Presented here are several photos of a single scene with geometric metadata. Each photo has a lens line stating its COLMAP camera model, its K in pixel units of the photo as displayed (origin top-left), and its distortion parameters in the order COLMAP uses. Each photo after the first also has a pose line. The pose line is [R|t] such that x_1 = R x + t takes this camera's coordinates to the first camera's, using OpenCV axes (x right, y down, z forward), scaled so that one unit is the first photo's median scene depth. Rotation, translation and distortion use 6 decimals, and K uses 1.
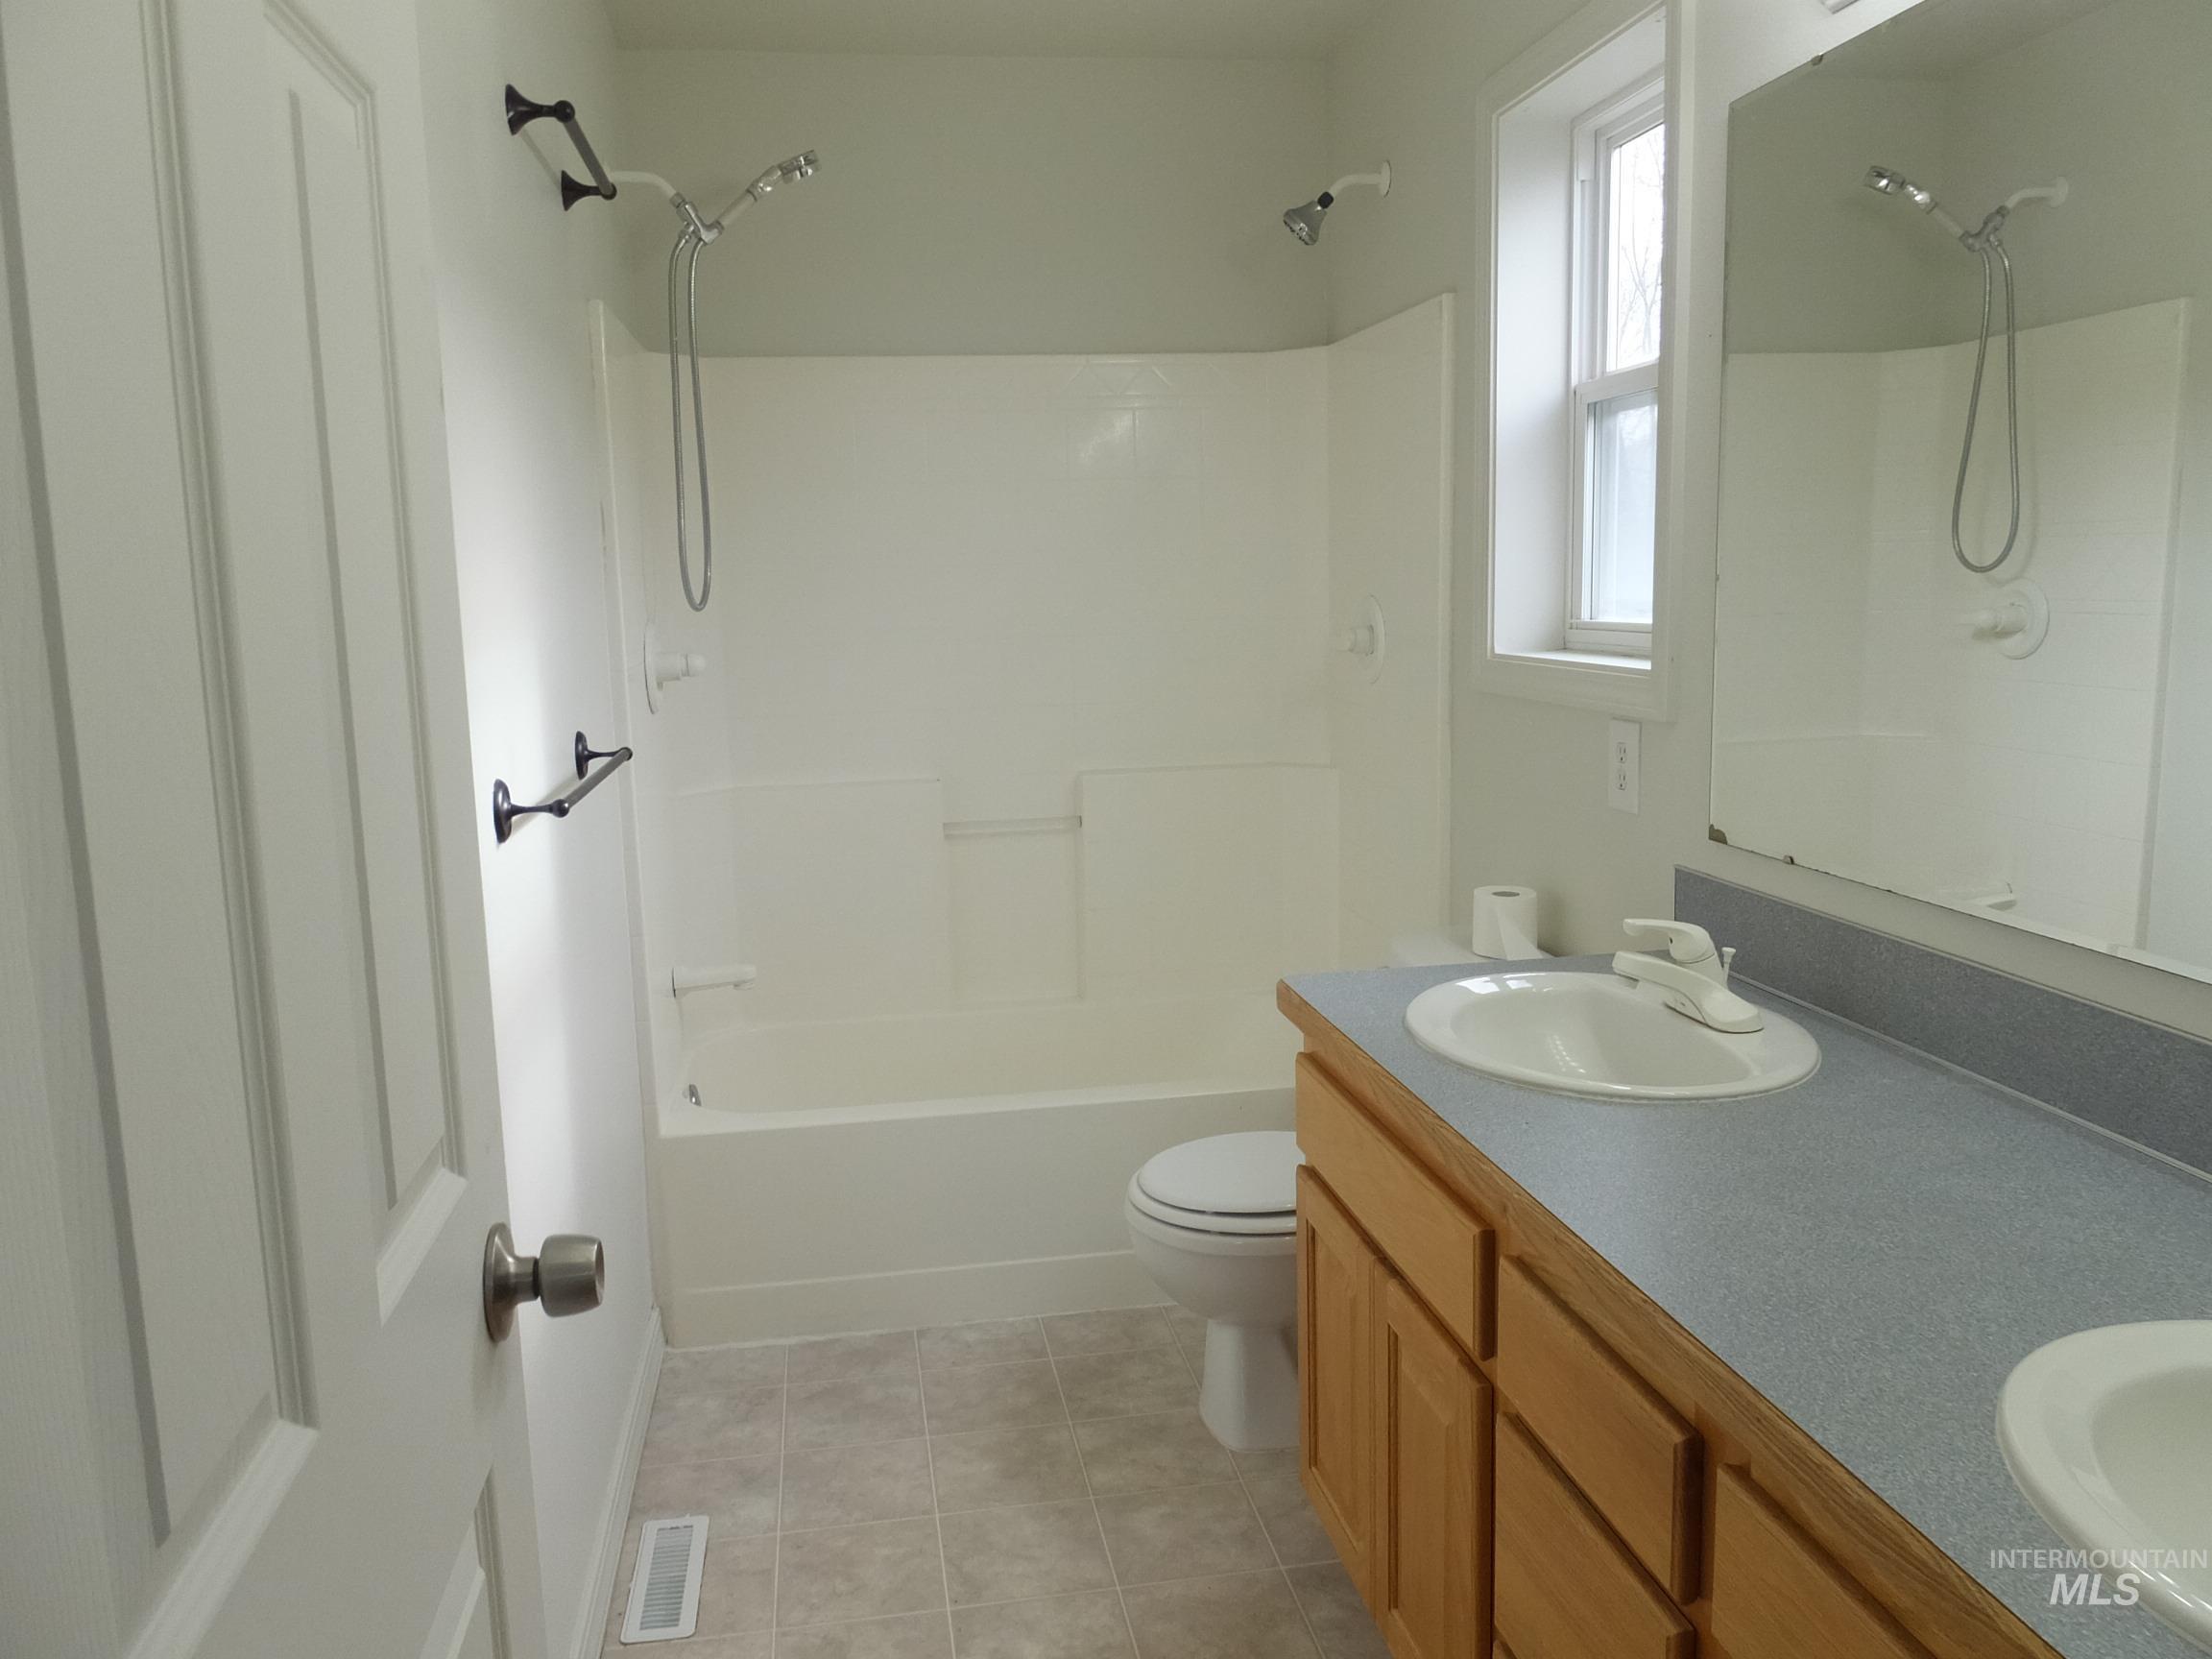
lens RADIAL K [[1652.1, 0, 1098.3], [0, 1652.1, 804.0], [0, 0, 1]] dist [-0.015417, -0.004553]
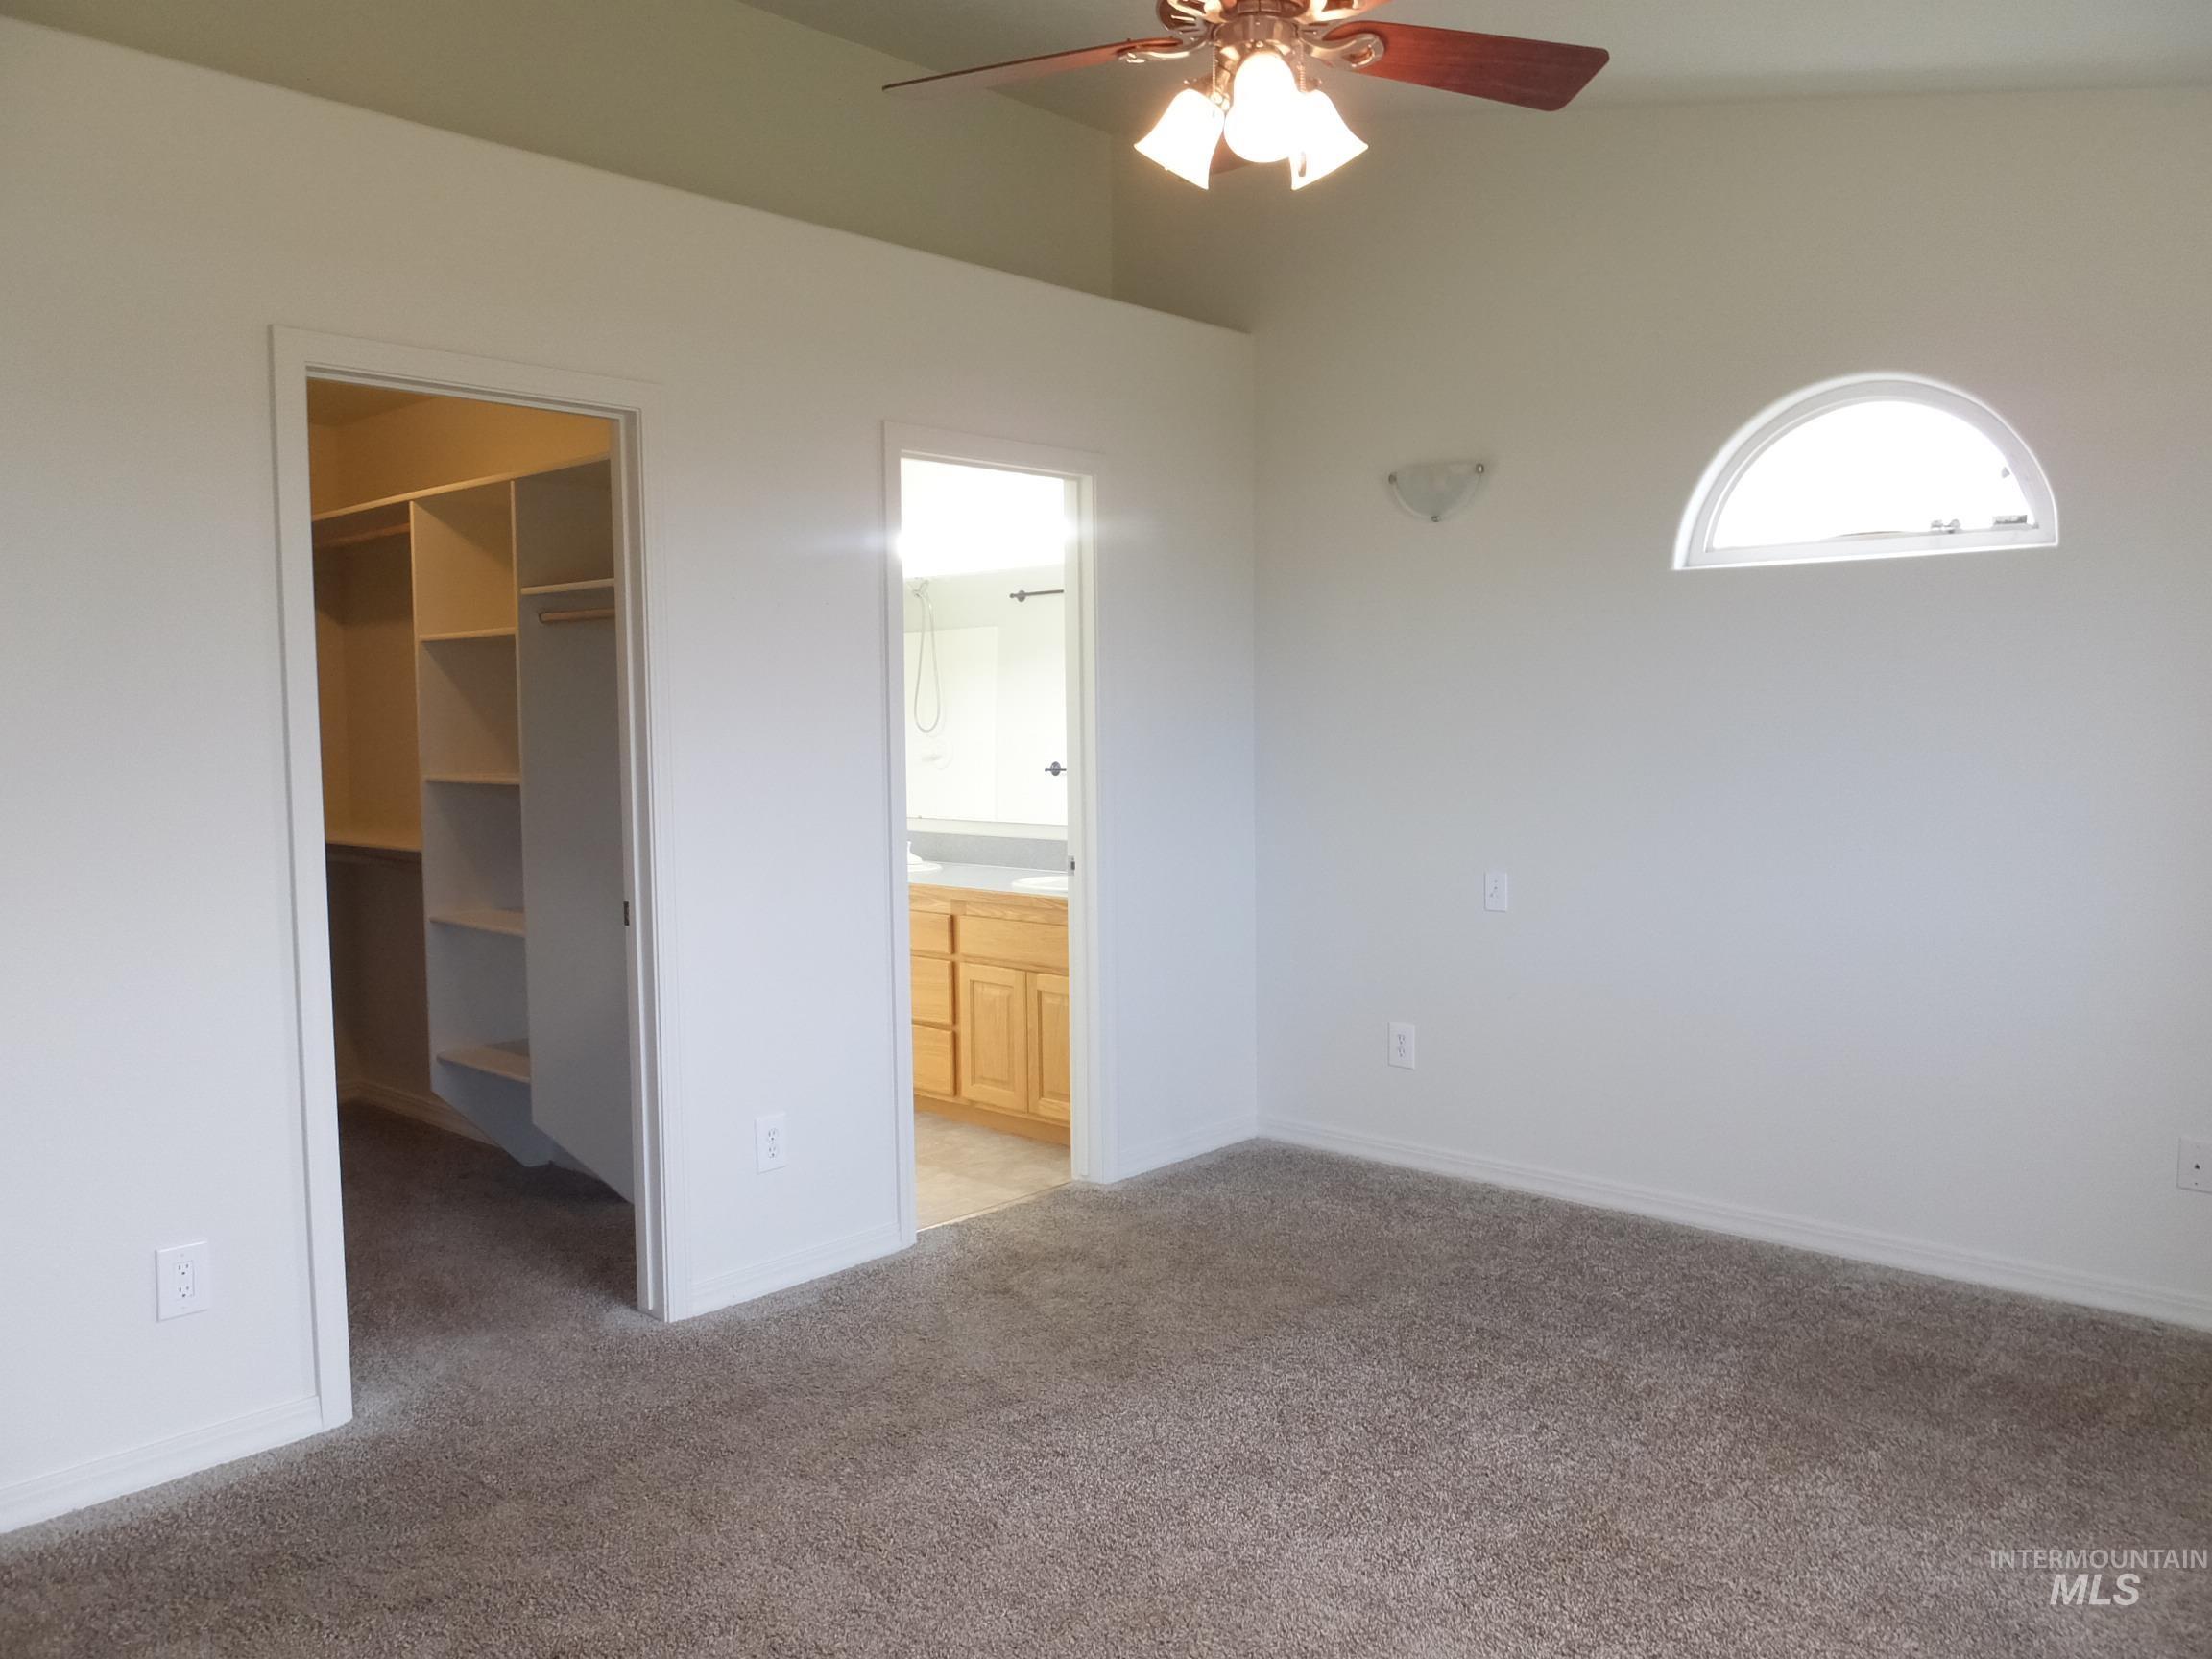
lens RADIAL K [[1673.3, 0, 1092.6], [0, 1673.3, 819.2], [0, 0, 1]] dist [0.001989, -0.016288]
pose [[0.785167, -0.021559, 0.618909, -1.030226], [0.080398, 0.994485, -0.067354, 0.219502], [-0.614043, 0.102643, 0.782570, -1.351145]]
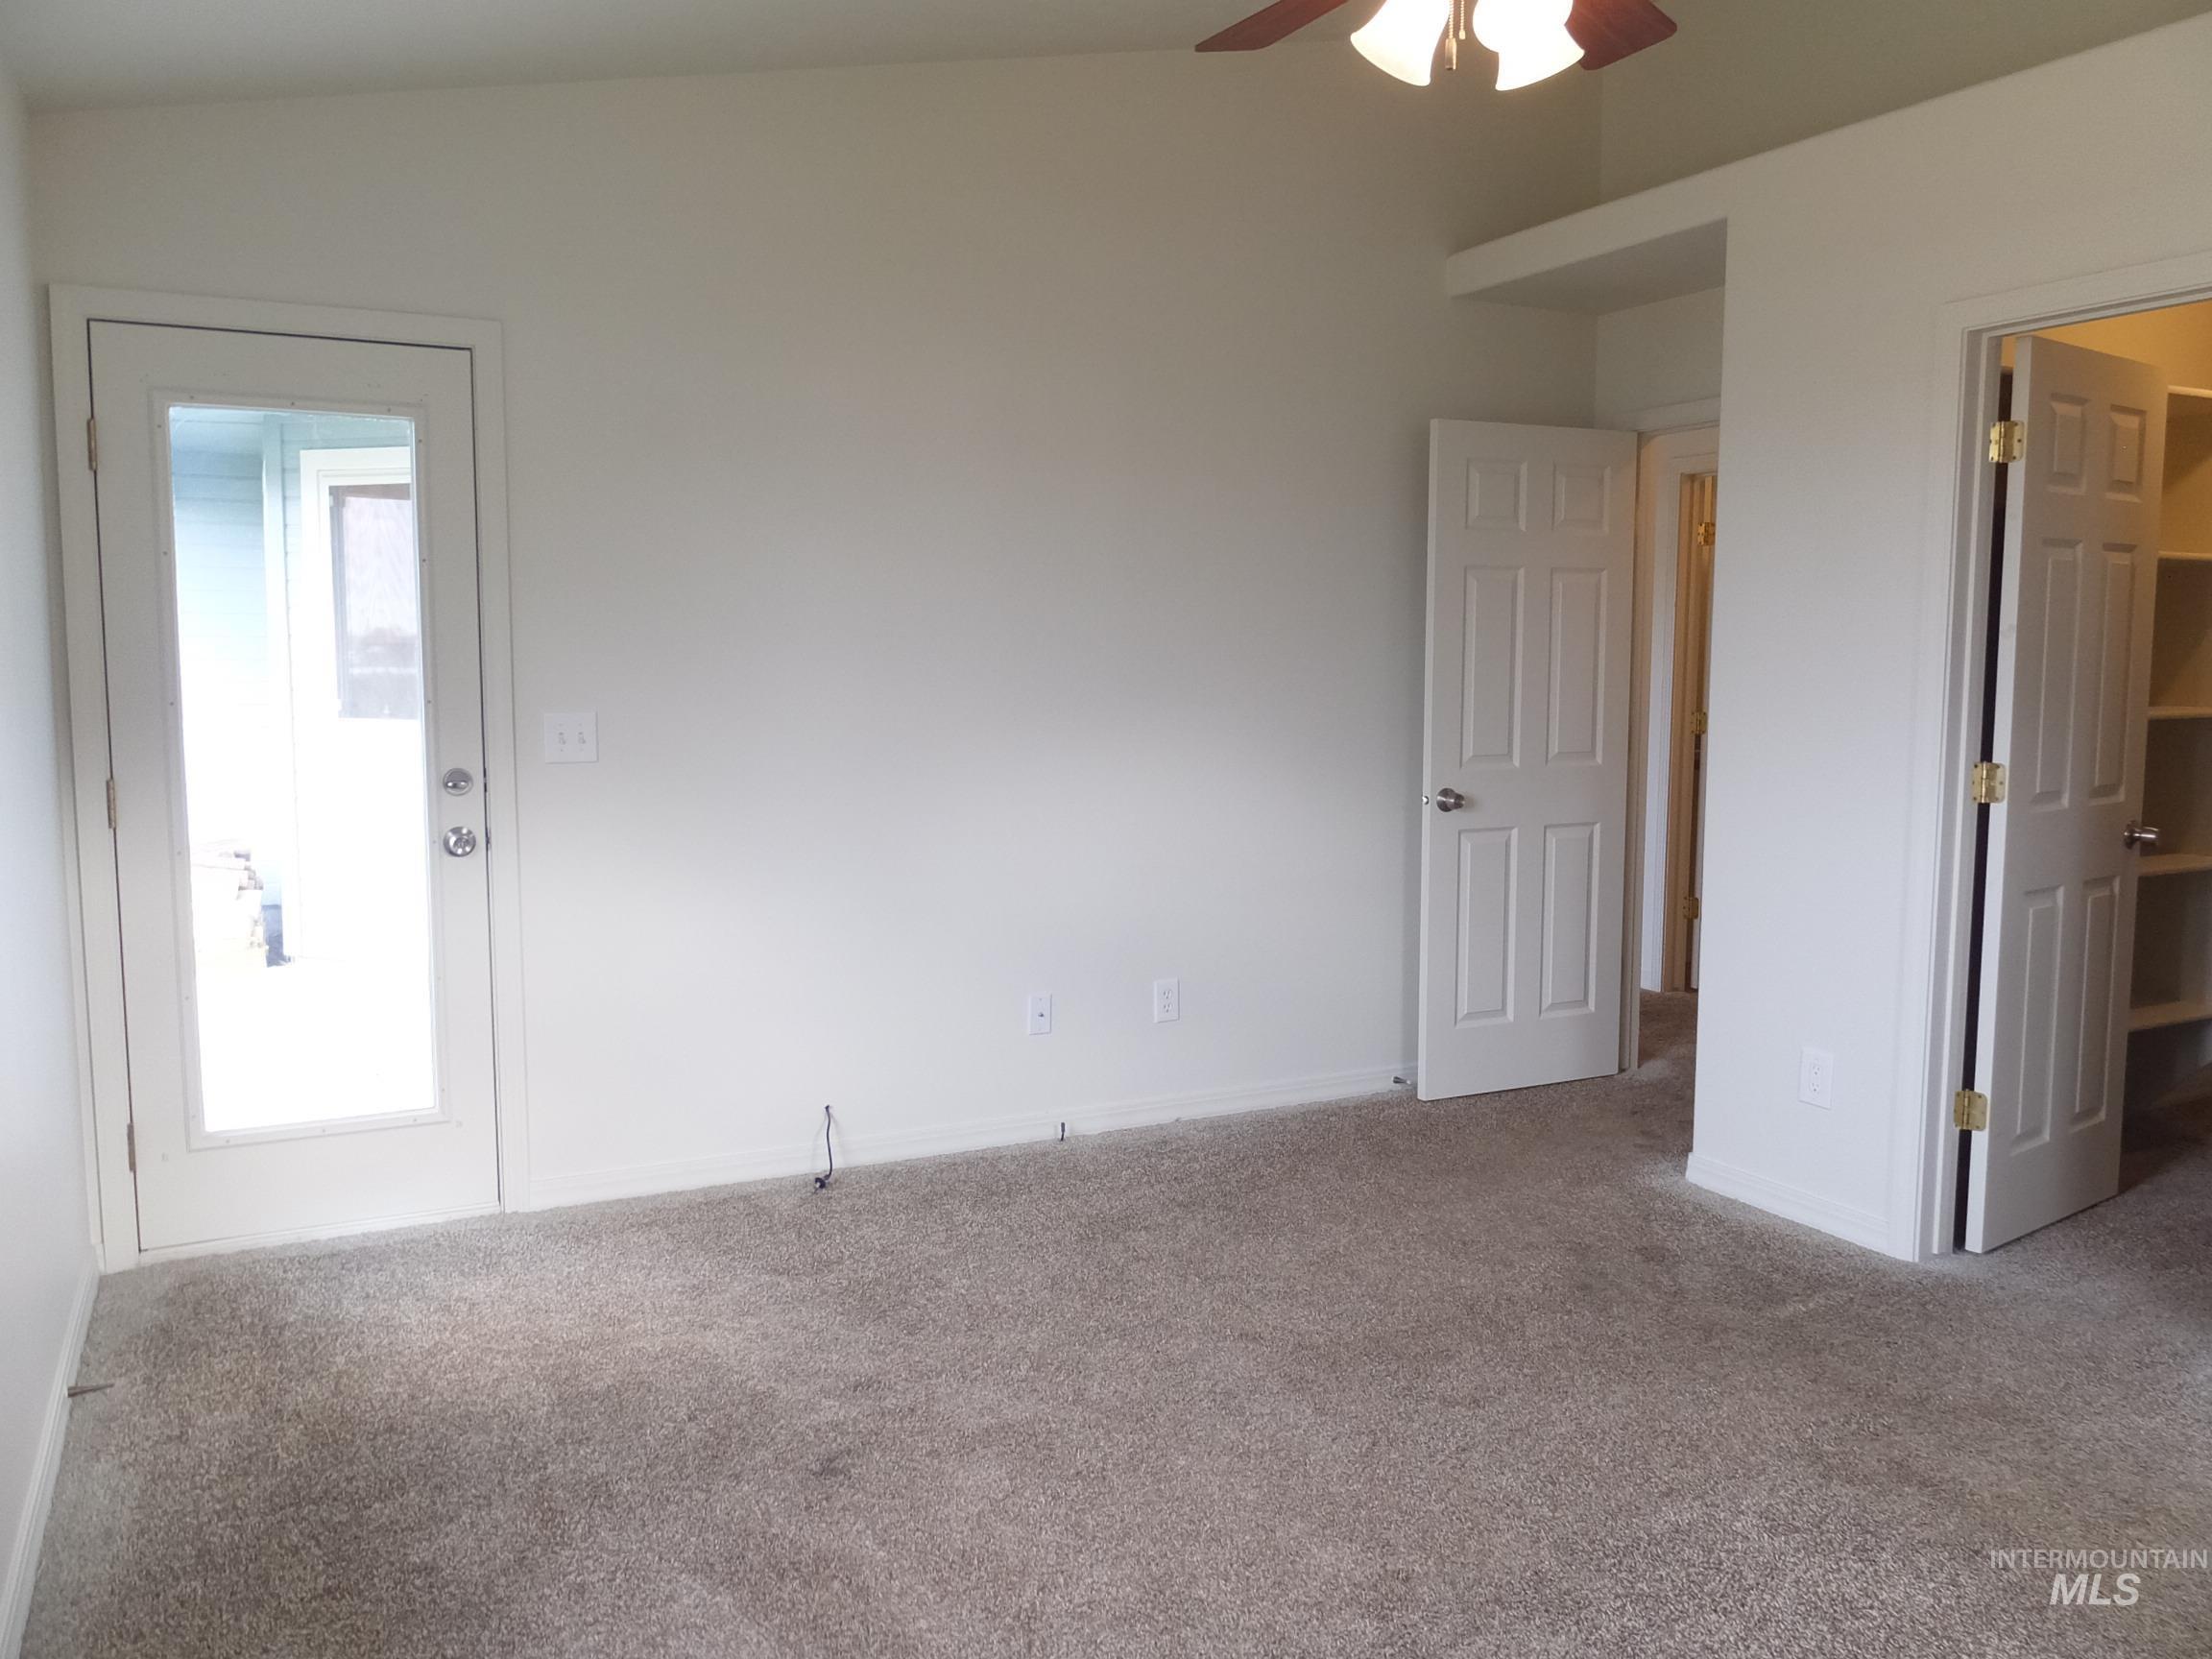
lens RADIAL K [[1673.3, 0, 1092.6], [0, 1673.3, 819.2], [0, 0, 1]] dist [0.001989, -0.016288]
pose [[0.306977, 0.125124, -0.943456, 0.460868], [-0.140442, 0.986423, 0.085126, 0.136401], [0.941298, 0.106369, 0.320381, -1.136456]]
